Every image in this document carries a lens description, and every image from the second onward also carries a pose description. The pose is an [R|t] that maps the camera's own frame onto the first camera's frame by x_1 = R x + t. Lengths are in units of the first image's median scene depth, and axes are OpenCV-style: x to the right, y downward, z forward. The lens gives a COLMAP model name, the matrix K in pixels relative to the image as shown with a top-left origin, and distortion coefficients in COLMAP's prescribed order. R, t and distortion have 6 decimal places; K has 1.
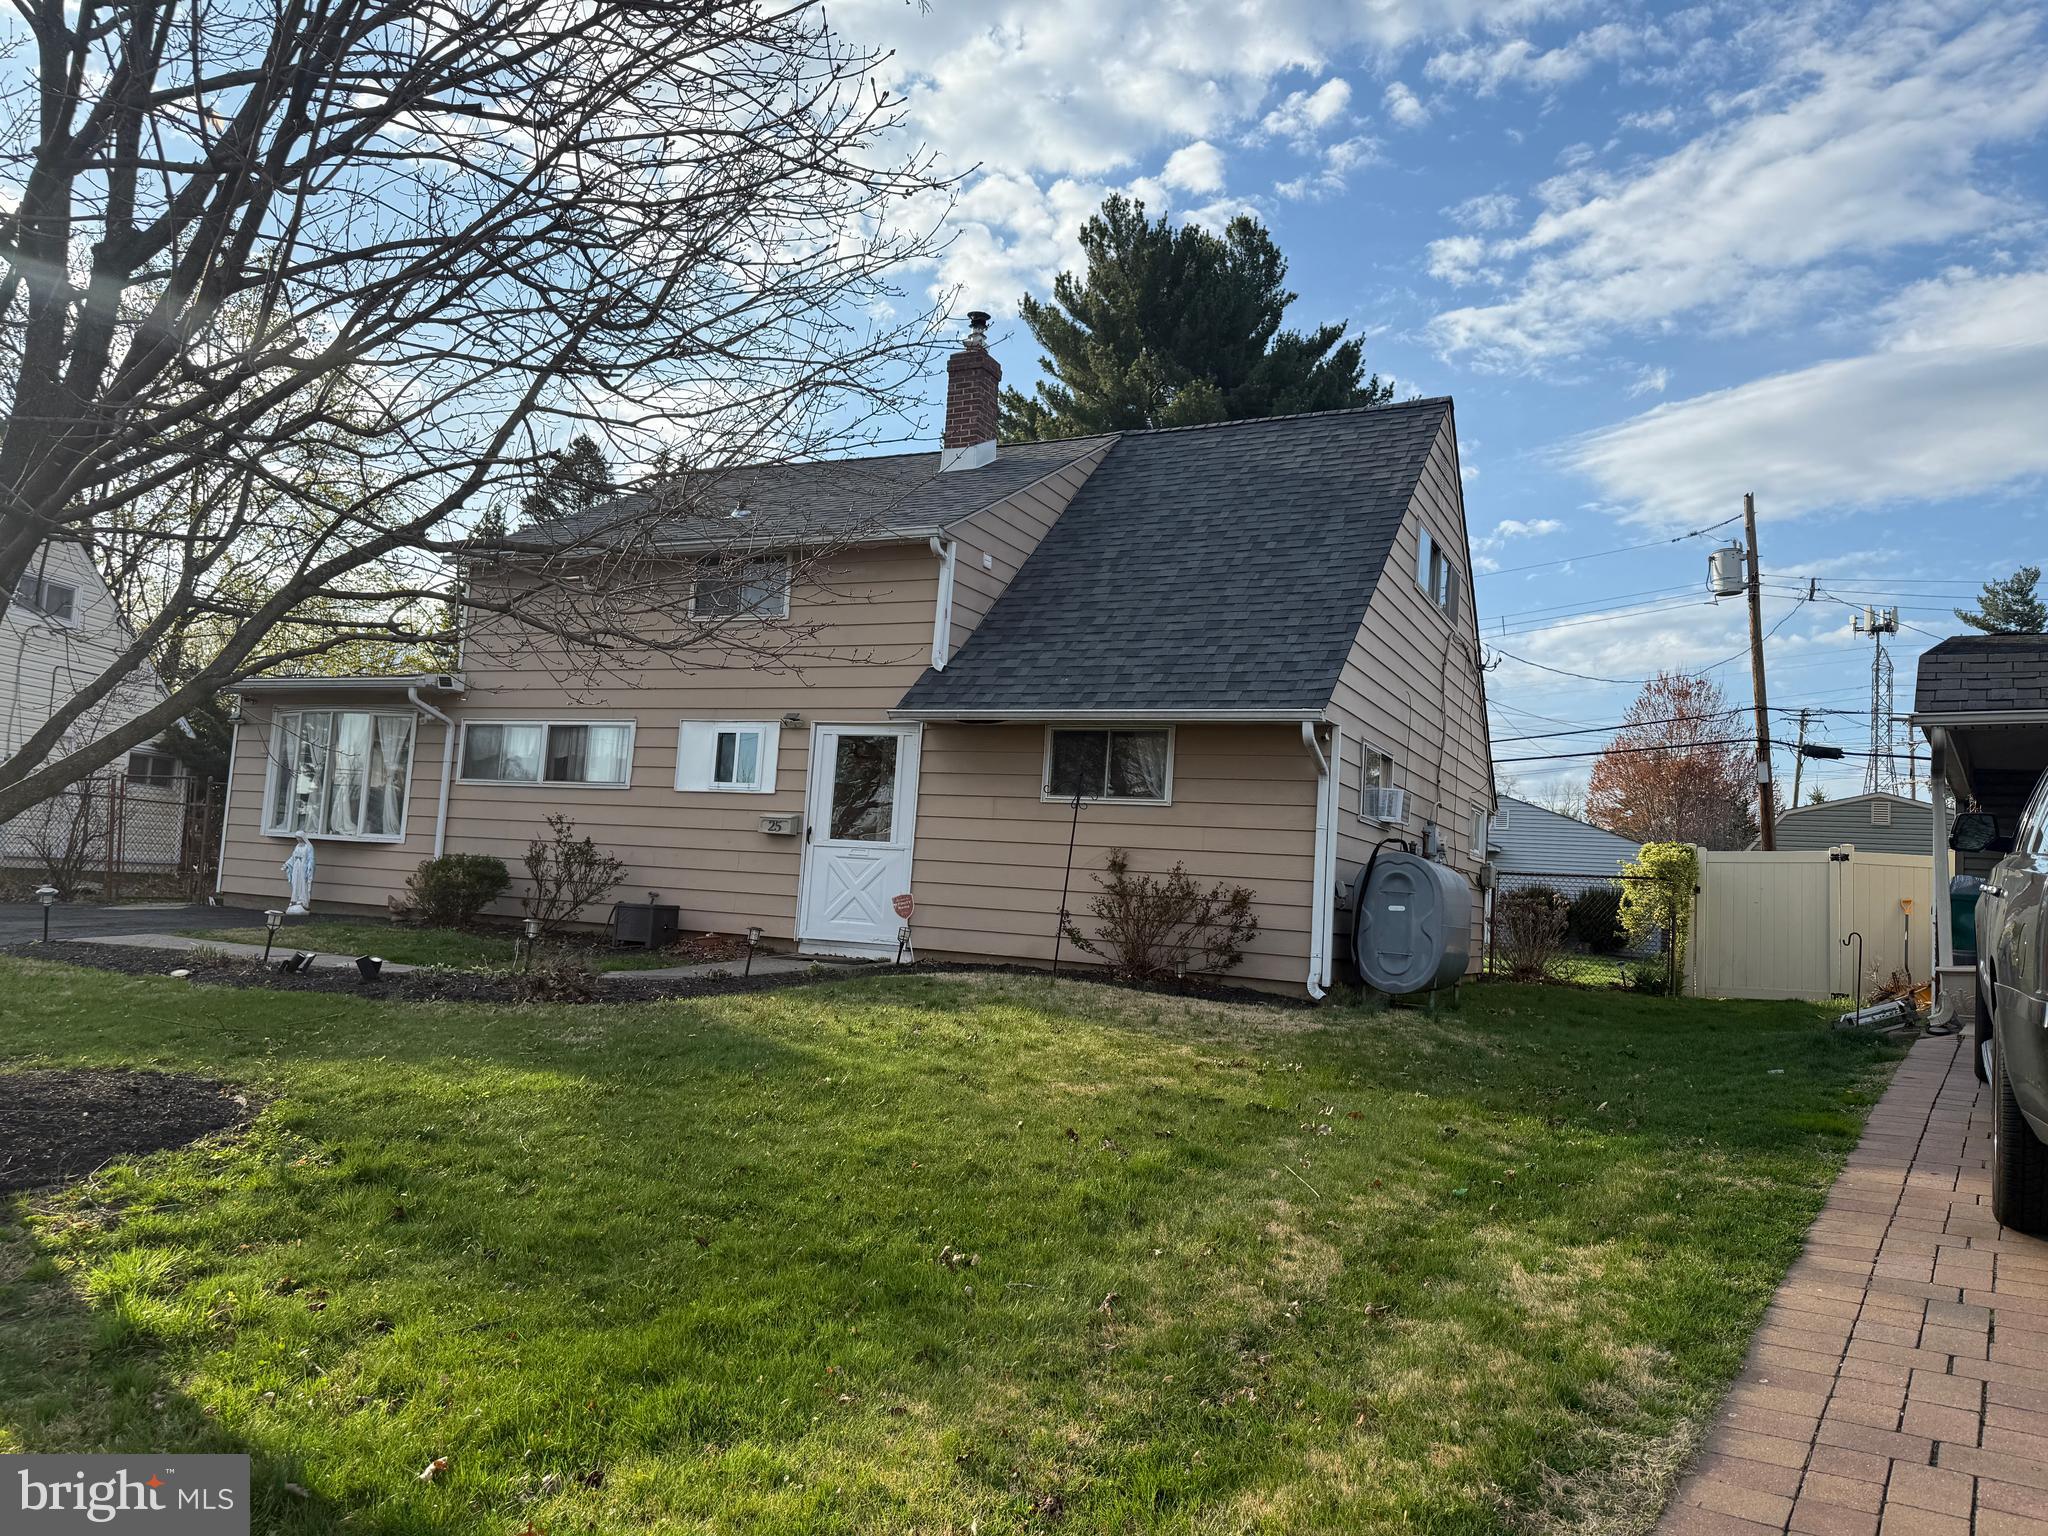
lens RADIAL K [[1424.7, 0, 1082.8], [0, 1424.7, 768.3], [0, 0, 1]] dist [0.008343, -0.002928]
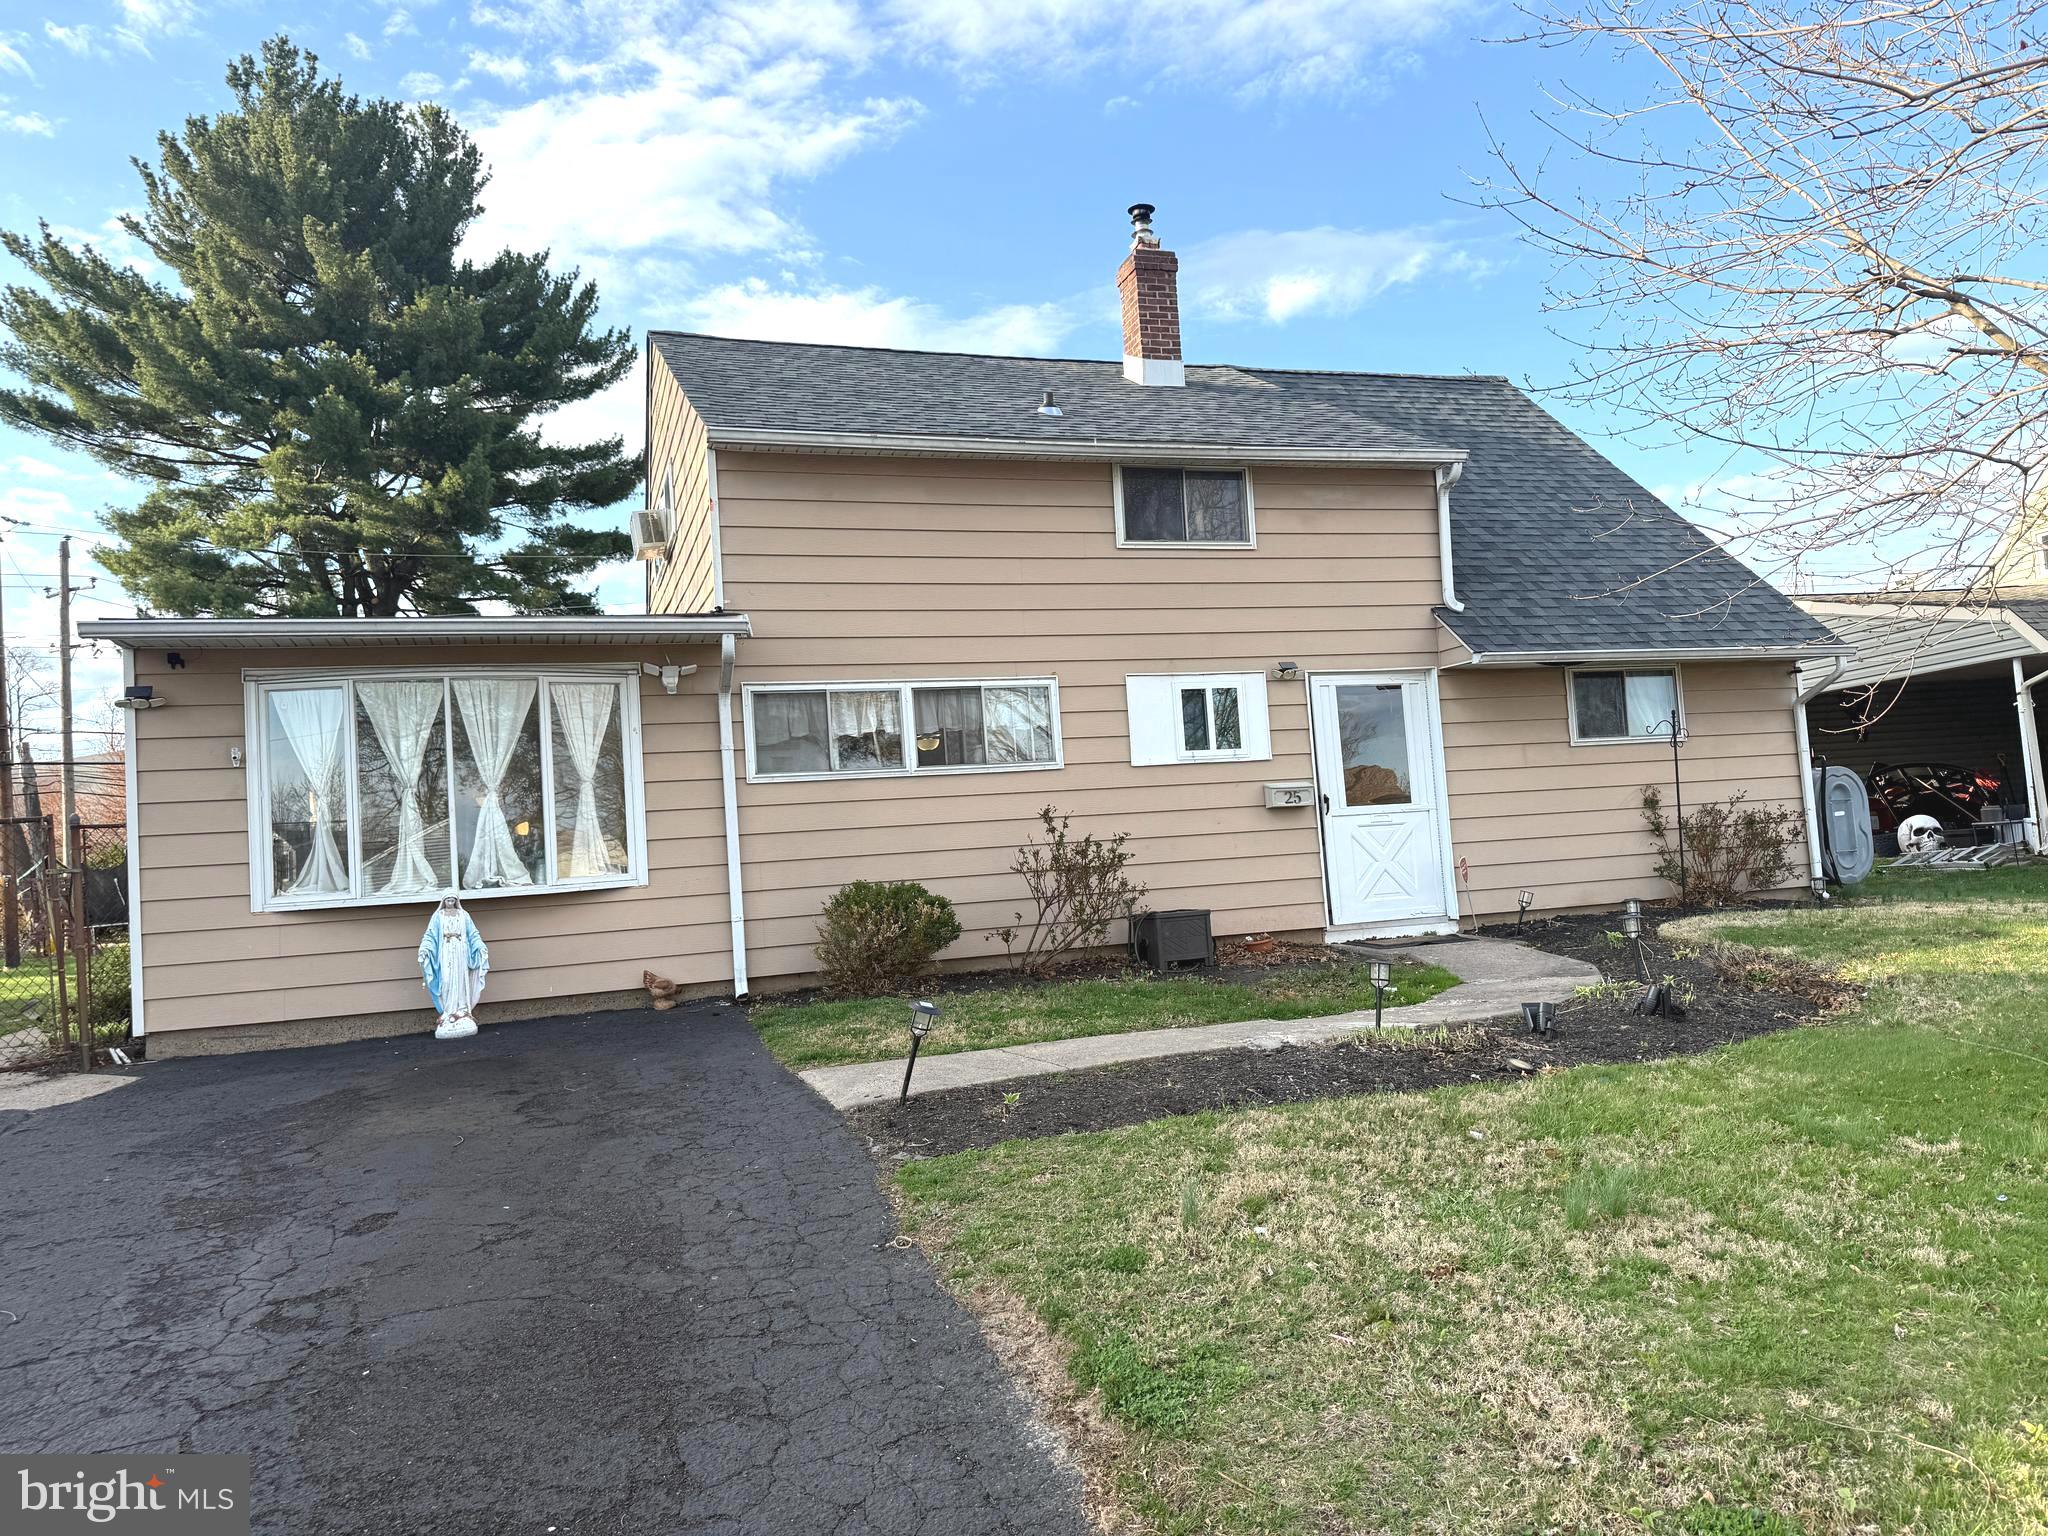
lens RADIAL K [[1459.8, 0, 1023.9], [0, 1459.8, 773.3], [0, 0, 1]] dist [0.053493, -0.003202]
pose [[0.718460, -0.063339, 0.692678, -0.891213], [0.050125, 0.997971, 0.039264, -0.014547], [-0.693759, 0.006511, 0.720177, 0.478252]]
